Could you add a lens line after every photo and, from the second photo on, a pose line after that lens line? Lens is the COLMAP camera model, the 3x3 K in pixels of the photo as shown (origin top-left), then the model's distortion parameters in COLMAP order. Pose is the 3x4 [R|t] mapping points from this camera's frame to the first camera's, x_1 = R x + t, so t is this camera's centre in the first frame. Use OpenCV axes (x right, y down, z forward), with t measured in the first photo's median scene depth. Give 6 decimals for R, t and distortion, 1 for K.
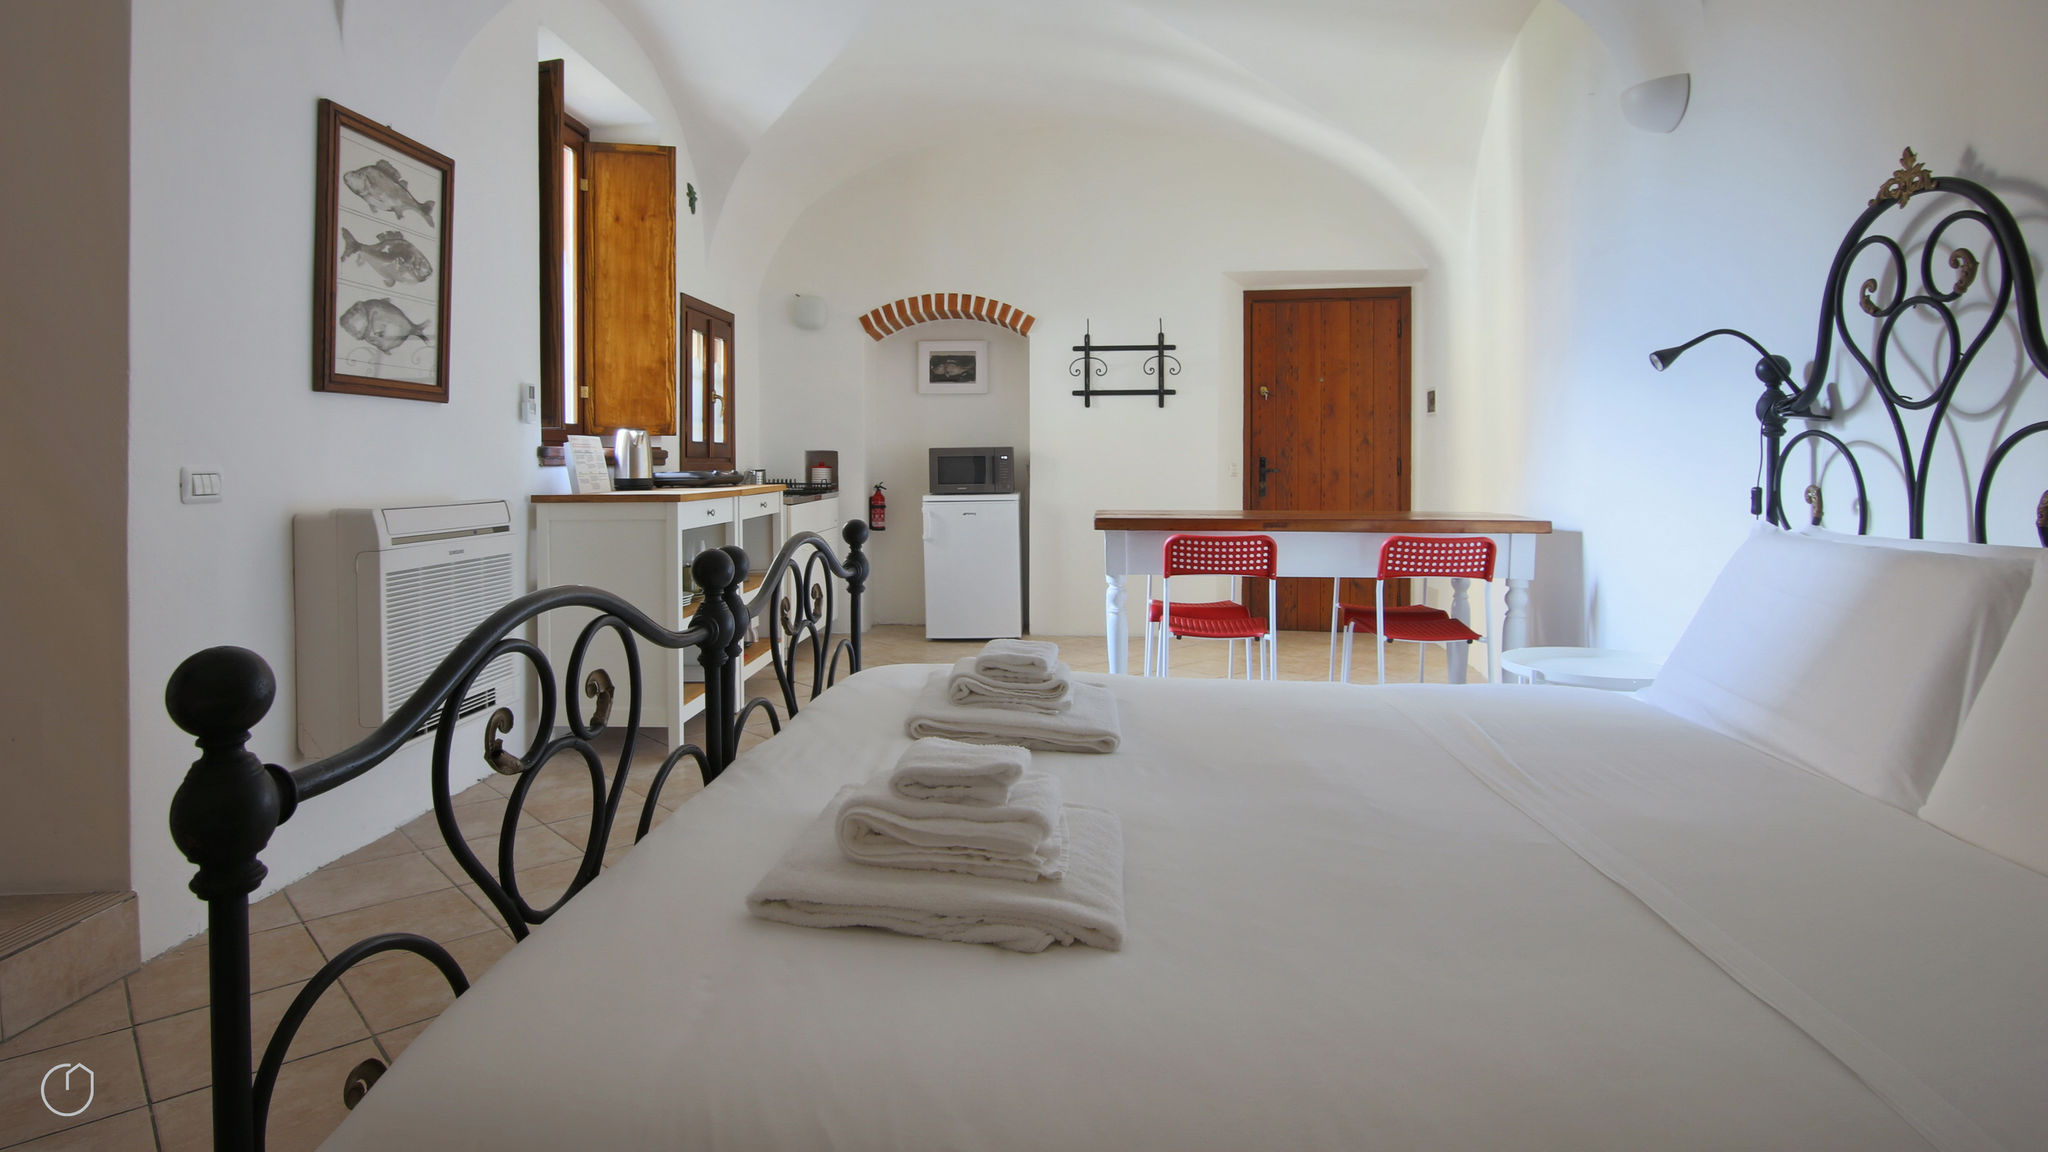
lens RADIAL K [[1086.3, 0, 1076.0], [0, 1086.3, 516.7], [0, 0, 1]] dist [-0.010561, -0.004446]
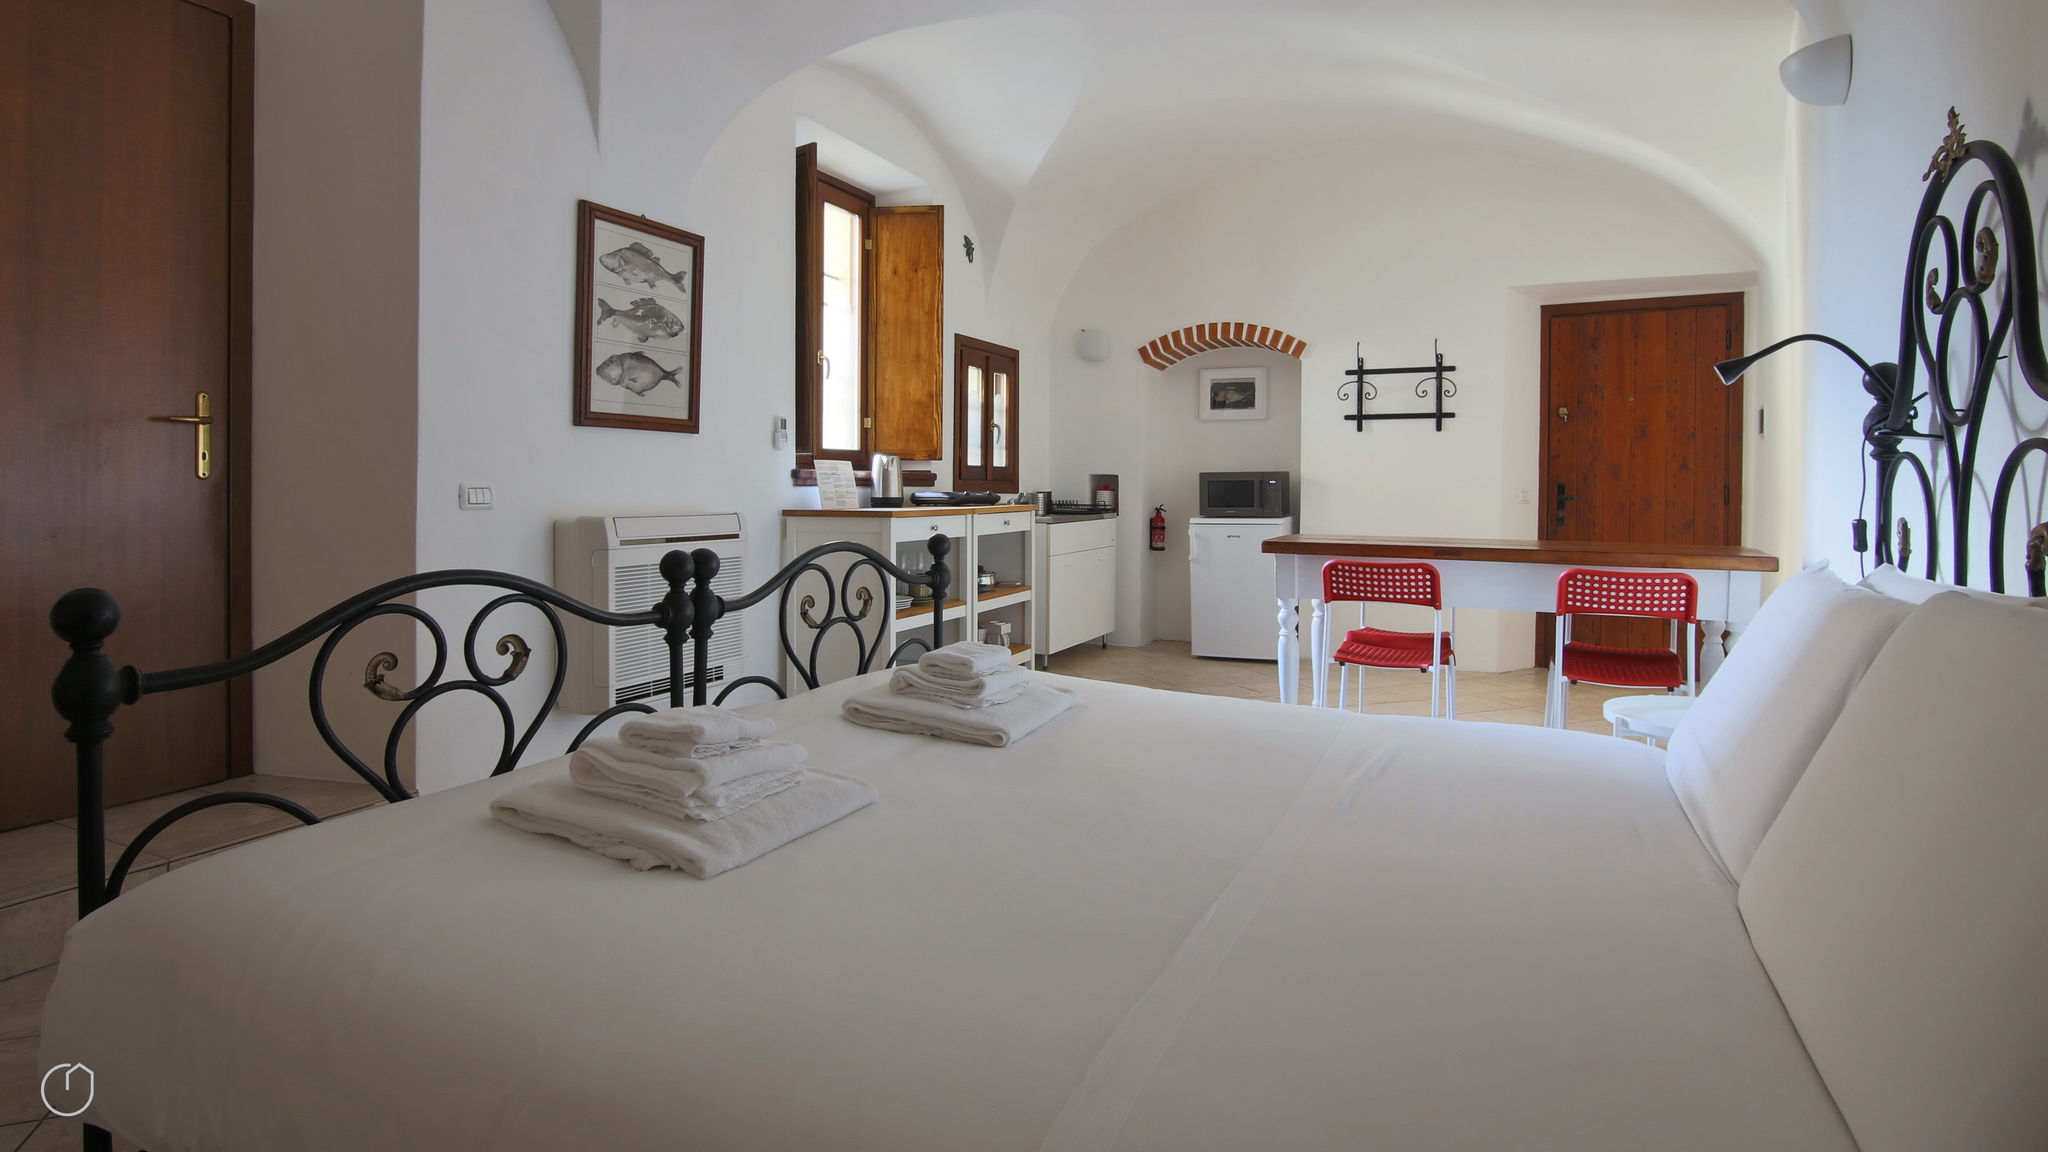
lens RADIAL K [[1086.3, 0, 1133.5], [0, 1086.3, 543.2], [0, 0, 1]] dist [-0.010561, -0.004446]
pose [[0.938242, 0.025446, -0.345043, 0.255790], [-0.025220, 0.999669, 0.005146, 0.001081], [0.345060, 0.003874, 0.938573, 0.006510]]
